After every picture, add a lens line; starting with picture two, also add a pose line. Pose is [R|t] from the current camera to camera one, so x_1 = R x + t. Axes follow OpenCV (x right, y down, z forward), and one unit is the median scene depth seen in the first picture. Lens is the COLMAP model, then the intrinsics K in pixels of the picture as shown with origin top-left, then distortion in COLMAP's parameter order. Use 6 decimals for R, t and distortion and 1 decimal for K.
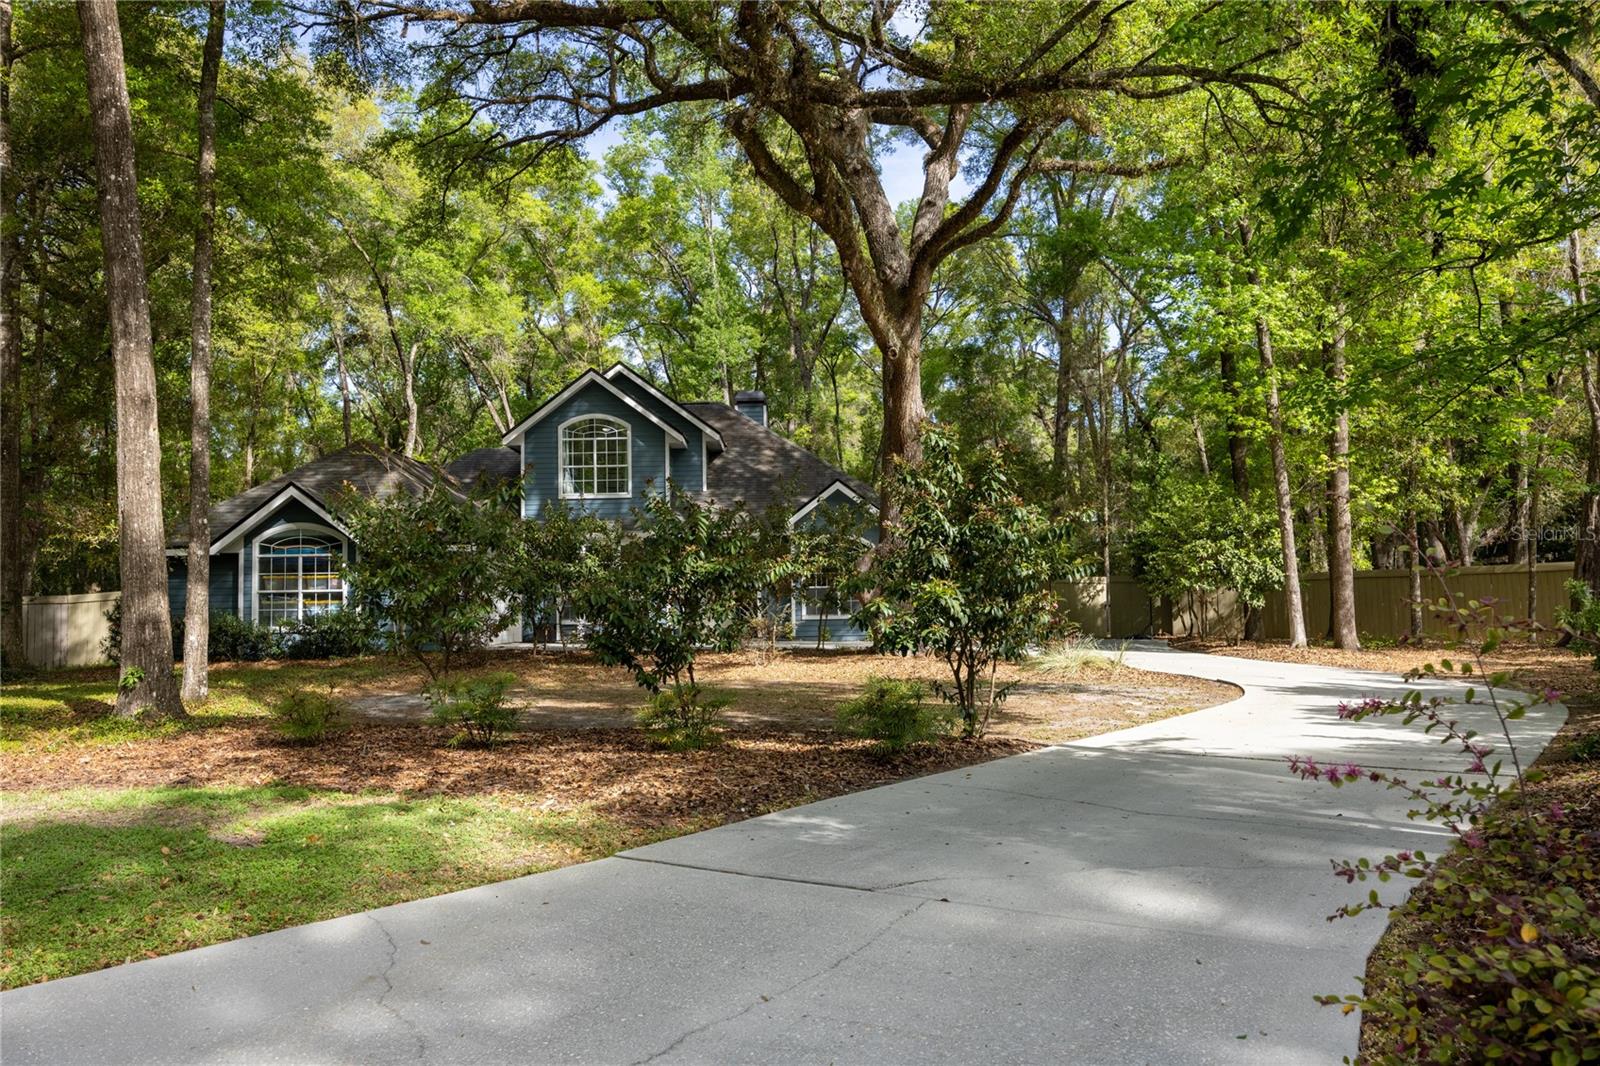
lens RADIAL K [[1163.1, 0, 805.8], [0, 1163.1, 535.7], [0, 0, 1]] dist [0.003390, -0.001337]
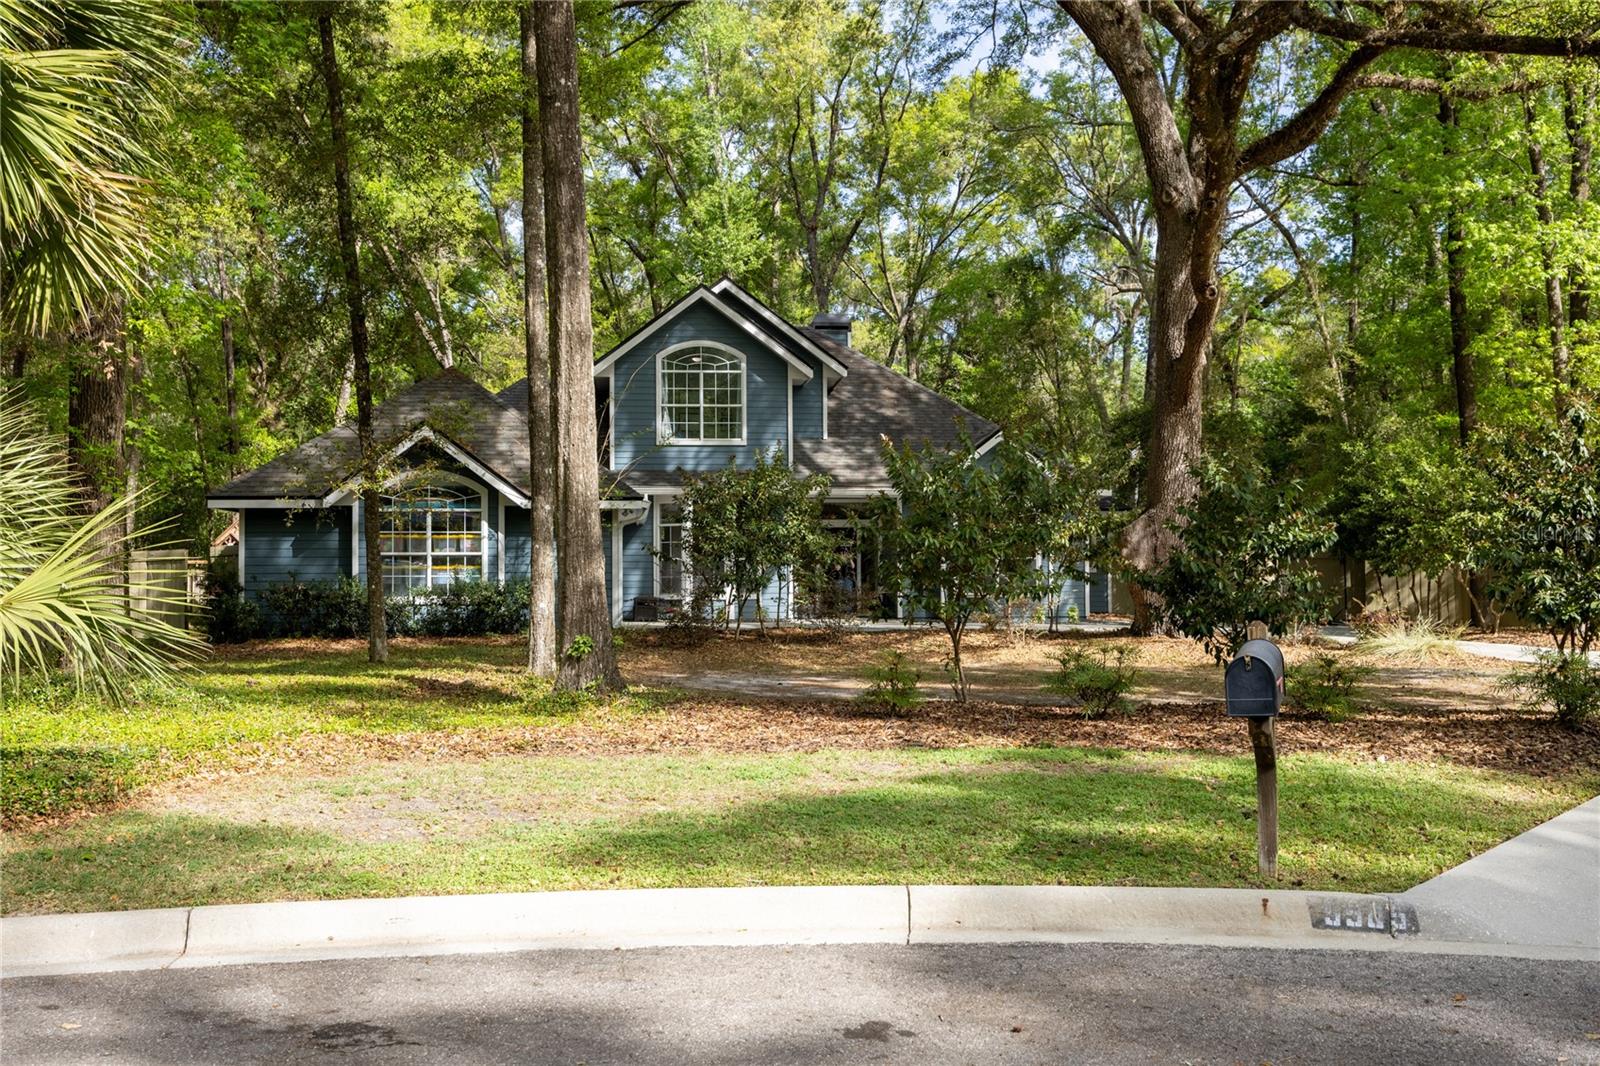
lens RADIAL K [[1541.4, 0, 808.8], [0, 1541.4, 536.2], [0, 0, 1]] dist [-0.005021, 0.004702]
pose [[0.994309, 0.016351, 0.105276, -0.274855], [-0.019358, 0.999431, 0.027606, 0.000288], [-0.104765, -0.029487, 0.994060, -0.099174]]
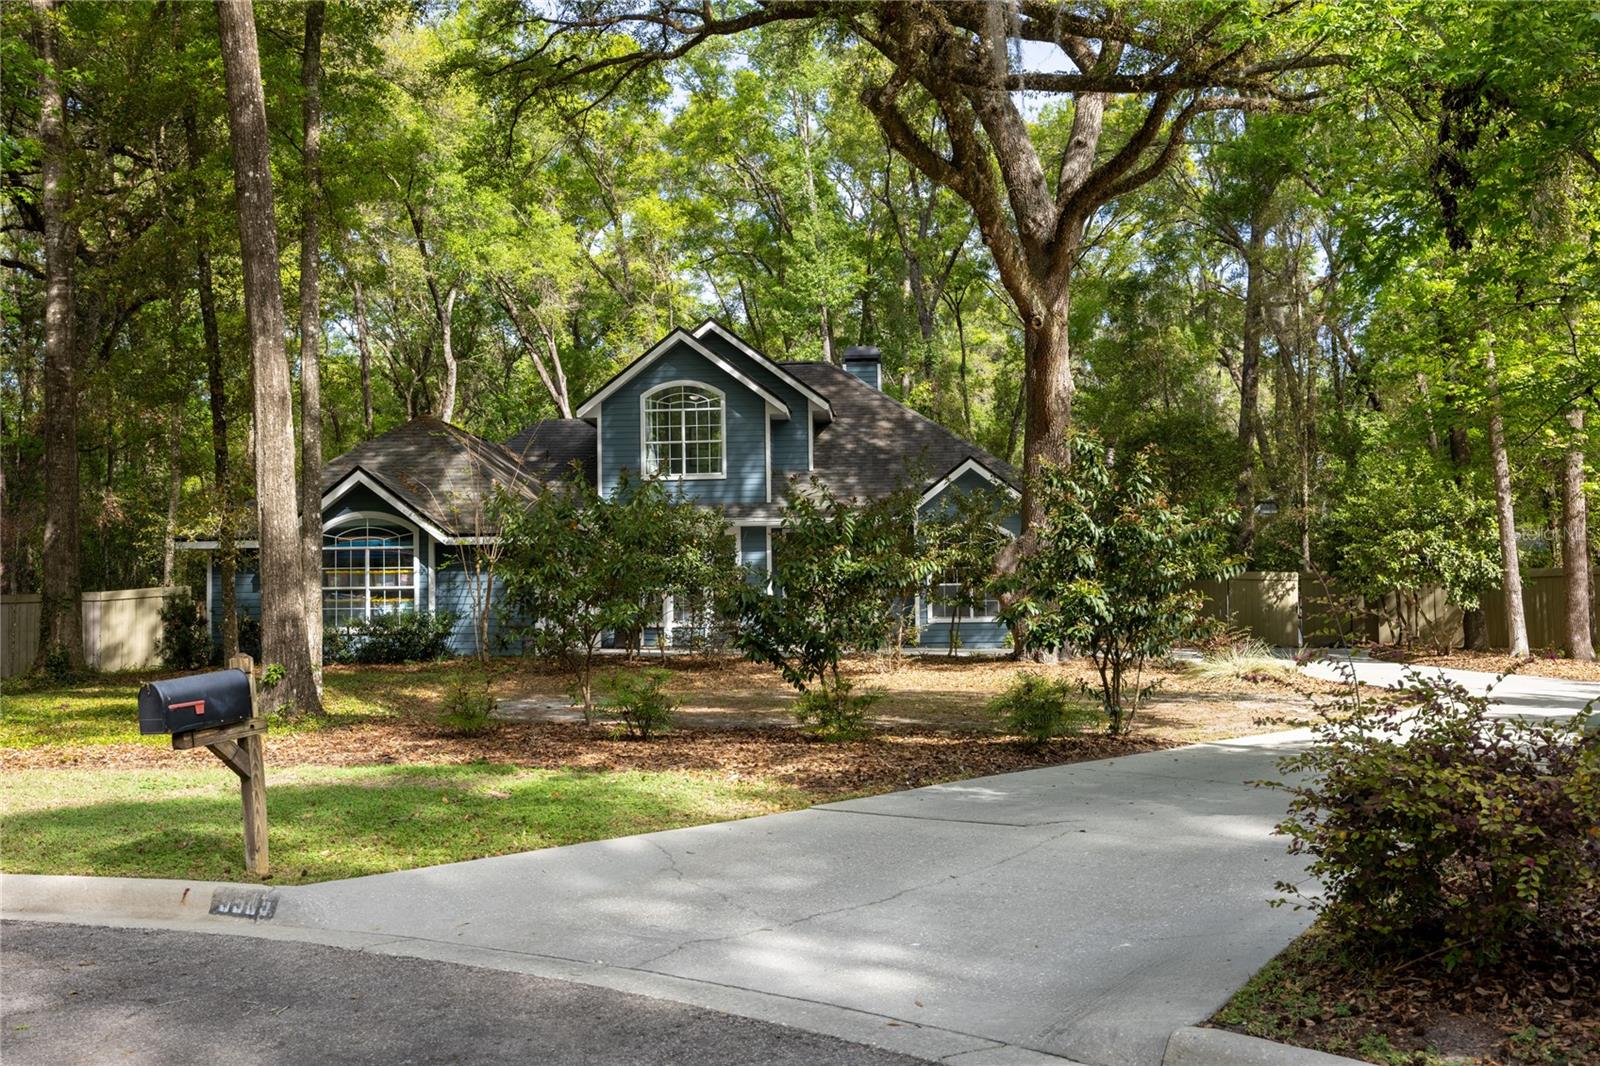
lens RADIAL K [[1541.4, 0, 808.8], [0, 1541.4, 536.2], [0, 0, 1]] dist [-0.005021, 0.004702]
pose [[0.997537, -0.000118, -0.070144, -0.013296], [0.001088, 0.999904, 0.013784, -0.007821], [0.070136, -0.013827, 0.997442, -0.150599]]
